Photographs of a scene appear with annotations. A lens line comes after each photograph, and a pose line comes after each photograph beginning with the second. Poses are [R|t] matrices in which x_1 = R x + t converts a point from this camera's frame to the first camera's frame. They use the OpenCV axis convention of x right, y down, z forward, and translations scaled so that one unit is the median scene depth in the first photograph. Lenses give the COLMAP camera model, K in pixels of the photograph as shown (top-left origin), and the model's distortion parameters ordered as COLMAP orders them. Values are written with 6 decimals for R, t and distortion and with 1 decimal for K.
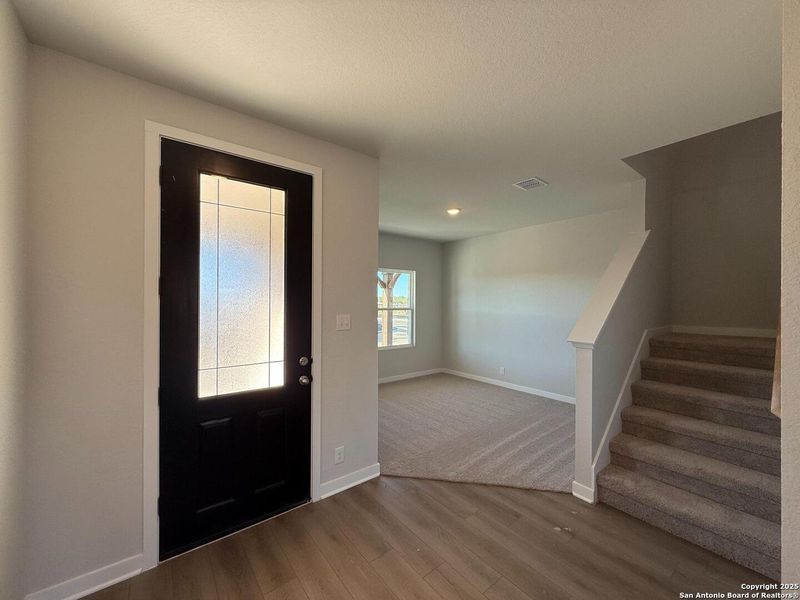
lens RADIAL K [[319.5, 0, 400.0], [0, 319.5, 300.0], [0, 0, 1]] dist [0.001132, -0.000084]
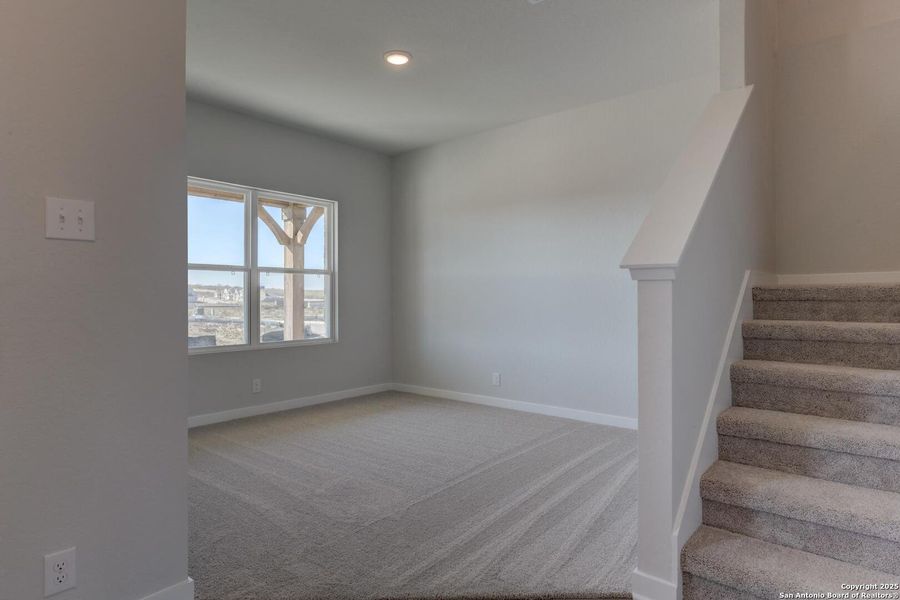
lens RADIAL K [[515.2, 0, 440.9], [0, 515.2, 297.4], [0, 0, 1]] dist [0.000303, 0.000757]
pose [[0.981427, -0.010188, 0.191567, 0.107841], [0.008386, 0.999913, 0.010214, 0.136949], [-0.191654, -0.008418, 0.981426, 0.272561]]
